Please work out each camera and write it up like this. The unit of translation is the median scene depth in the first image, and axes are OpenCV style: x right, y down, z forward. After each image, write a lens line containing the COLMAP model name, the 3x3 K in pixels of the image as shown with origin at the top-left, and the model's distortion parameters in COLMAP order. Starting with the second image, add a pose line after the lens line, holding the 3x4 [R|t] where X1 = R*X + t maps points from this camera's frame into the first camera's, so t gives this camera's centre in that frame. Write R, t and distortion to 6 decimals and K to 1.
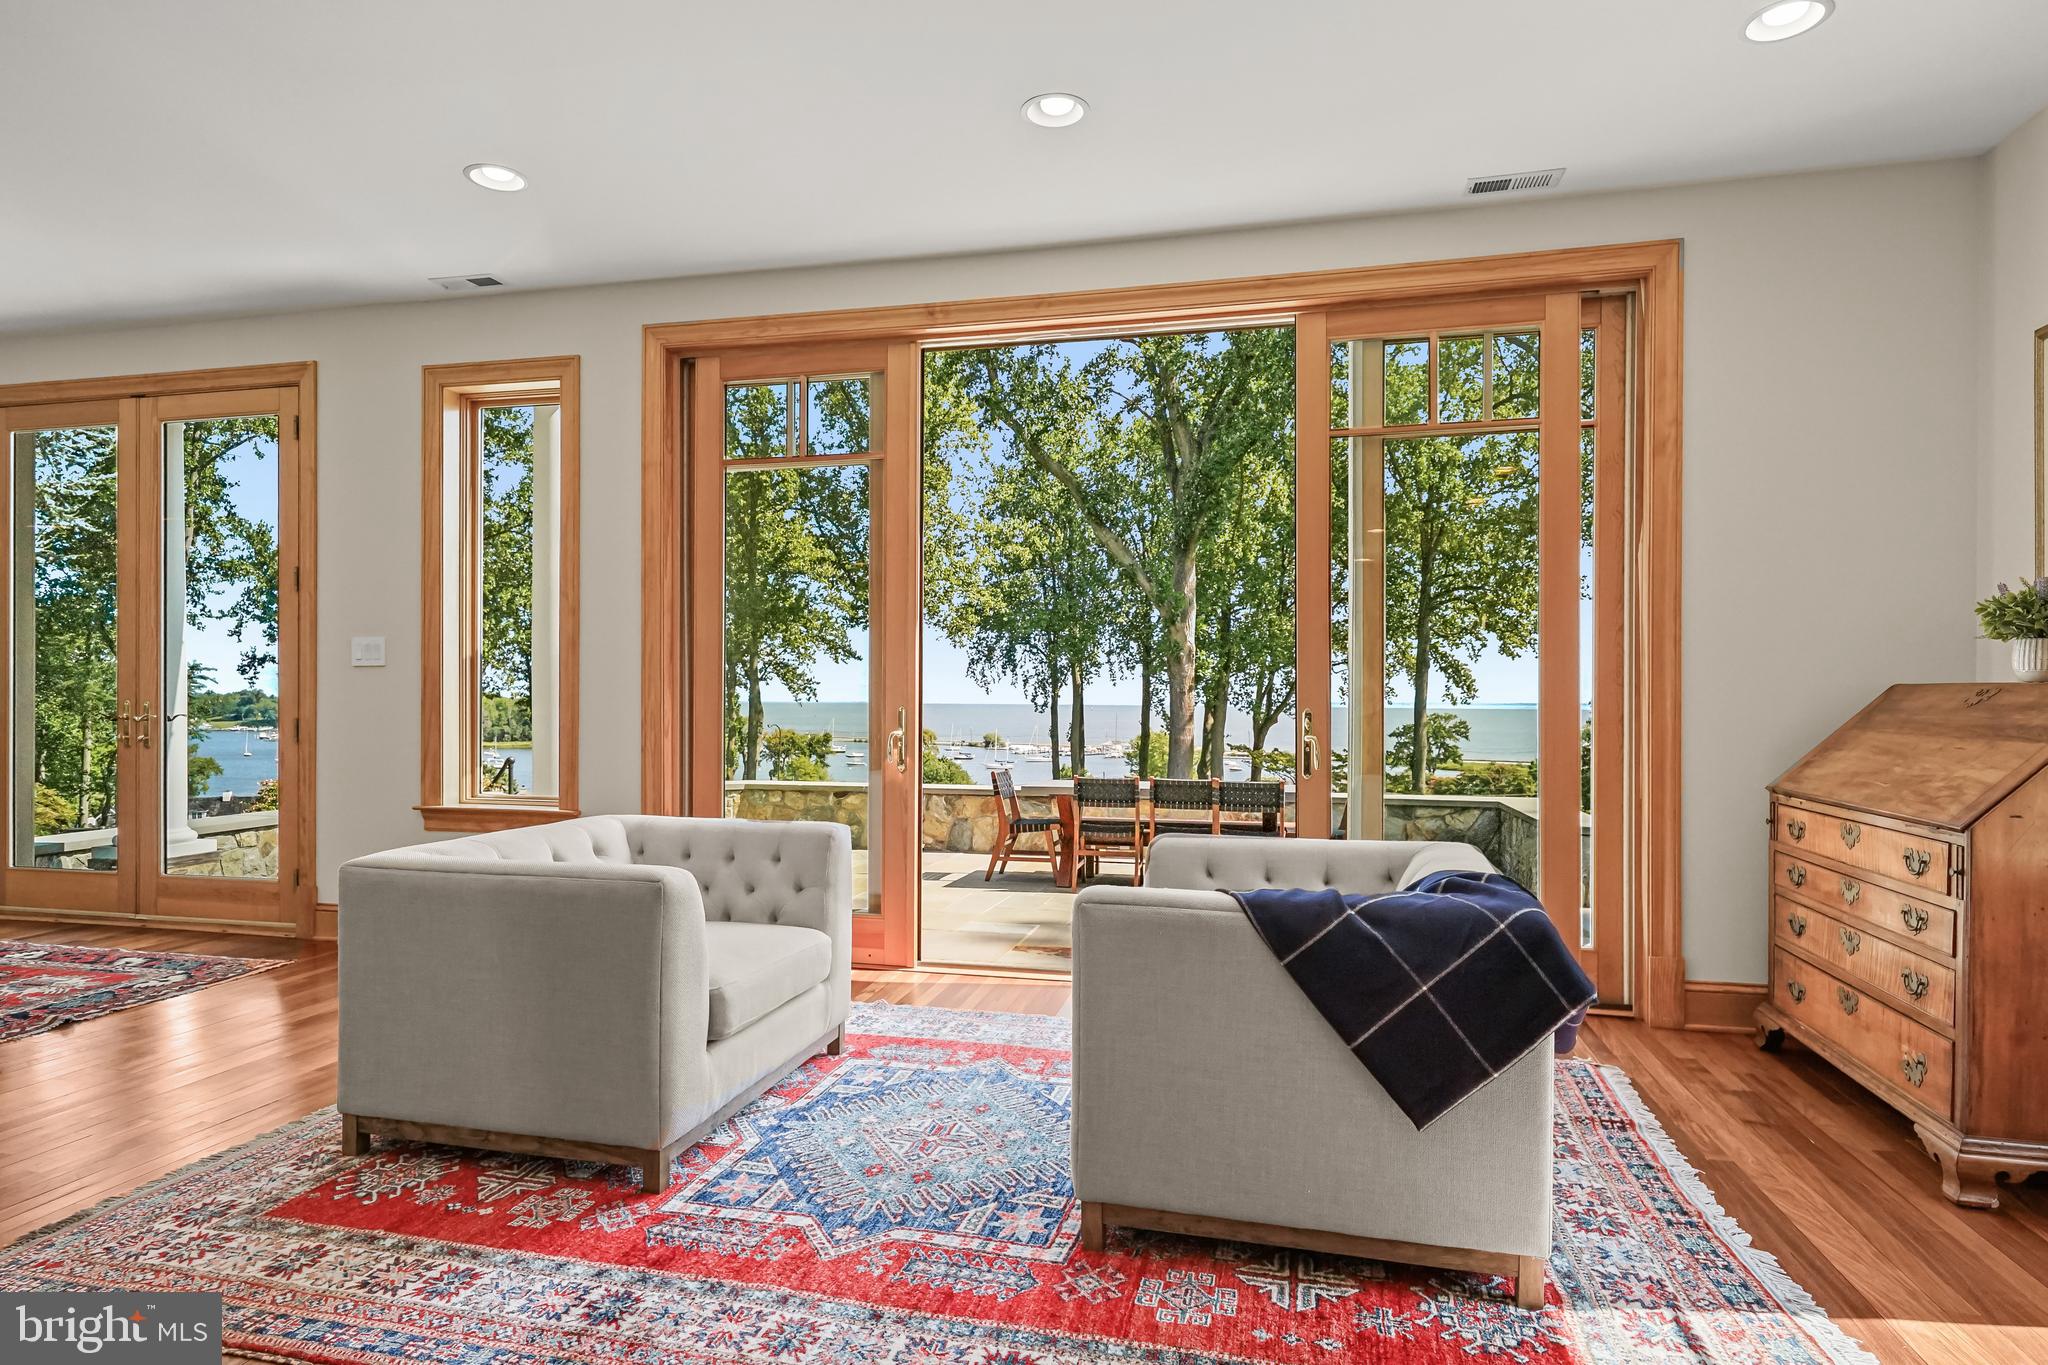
lens RADIAL K [[1144.8, 0, 1015.0], [0, 1144.8, 713.1], [0, 0, 1]] dist [0.006105, -0.000661]
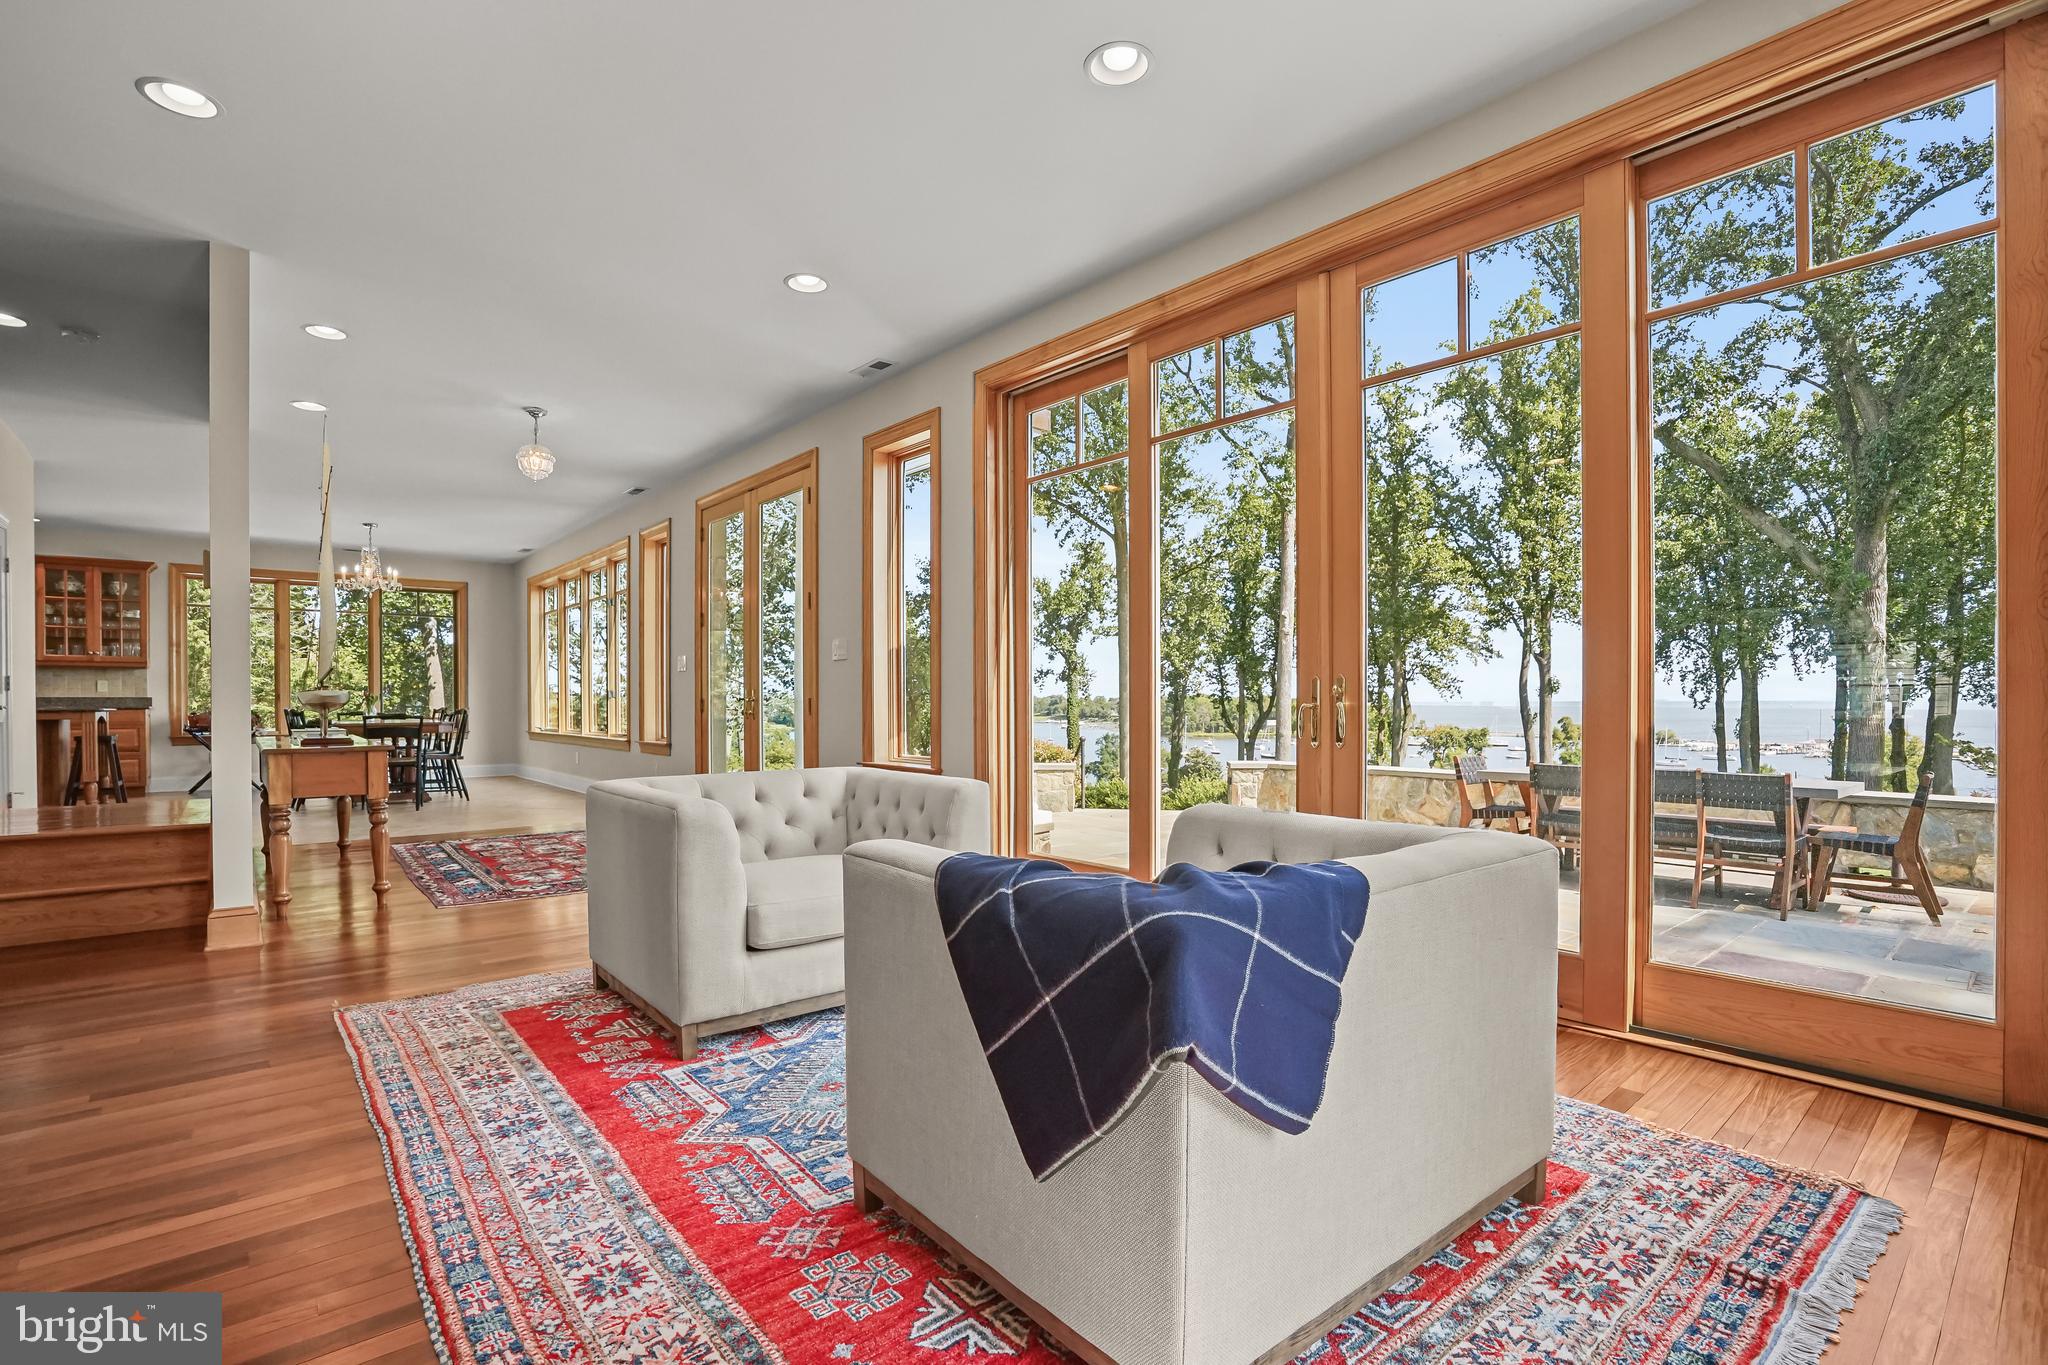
lens RADIAL K [[954.8, 0, 1012.7], [0, 954.8, 703.2], [0, 0, 1]] dist [-0.055159, 0.023013]
pose [[0.808440, -0.003860, -0.588566, 0.264914], [-0.000589, 0.999973, -0.007368, 0.019305], [0.588579, 0.006304, 0.808415, 0.178524]]
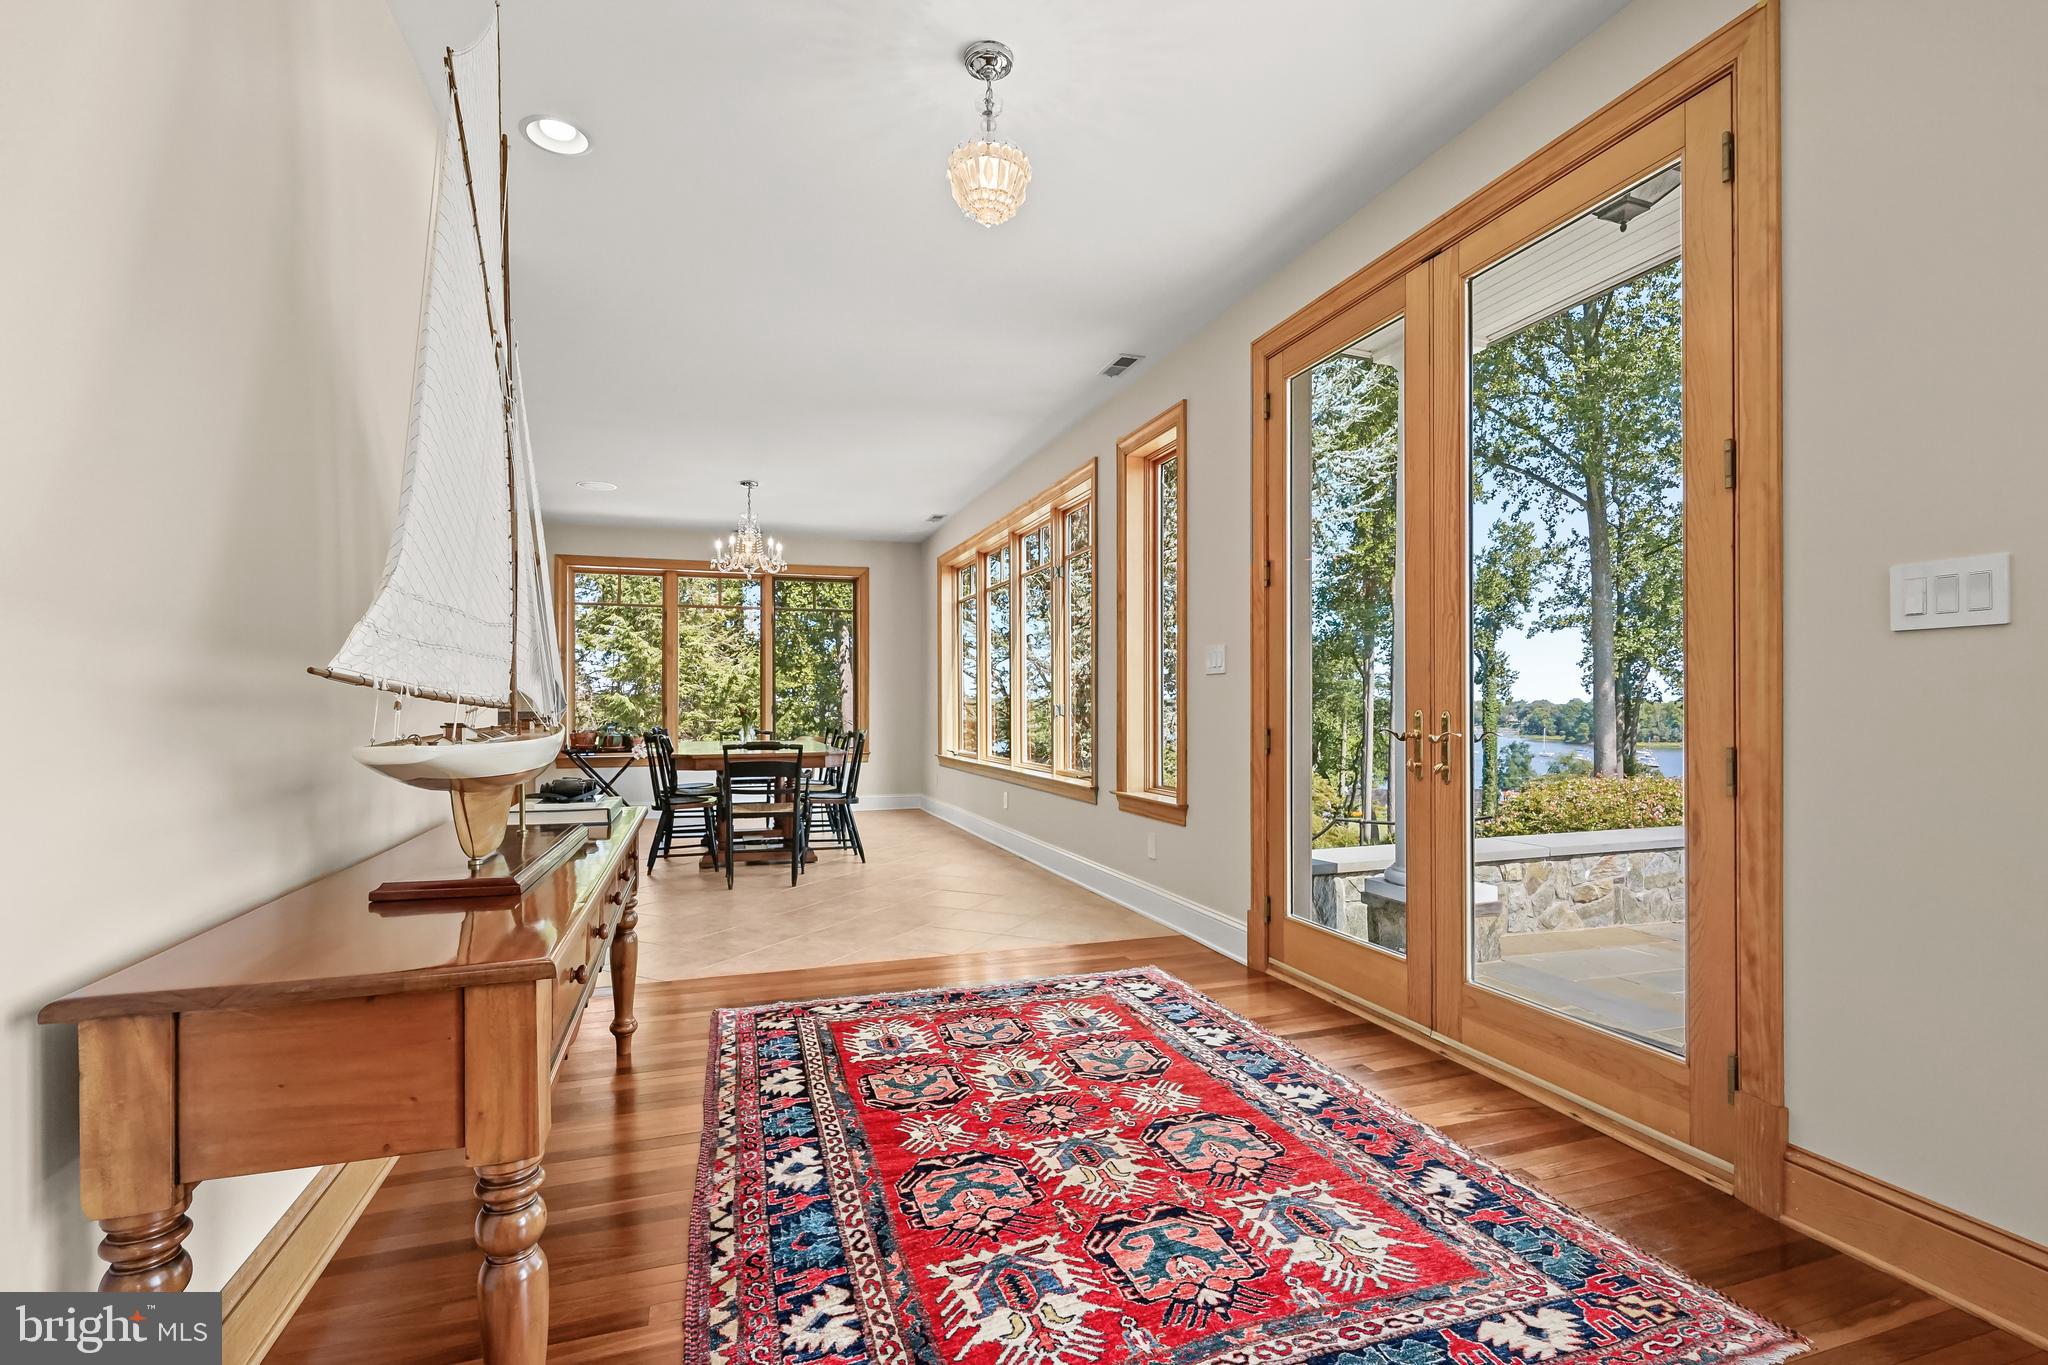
lens RADIAL K [[955.0, 0, 1024.0], [0, 955.0, 682.5], [0, 0, 1]] dist [0.019941, -0.000498]
pose [[0.539442, -0.023336, -0.841699, -0.419249], [-0.005867, 0.999487, -0.031471, -0.007899], [0.842002, 0.021915, 0.539029, 0.496396]]
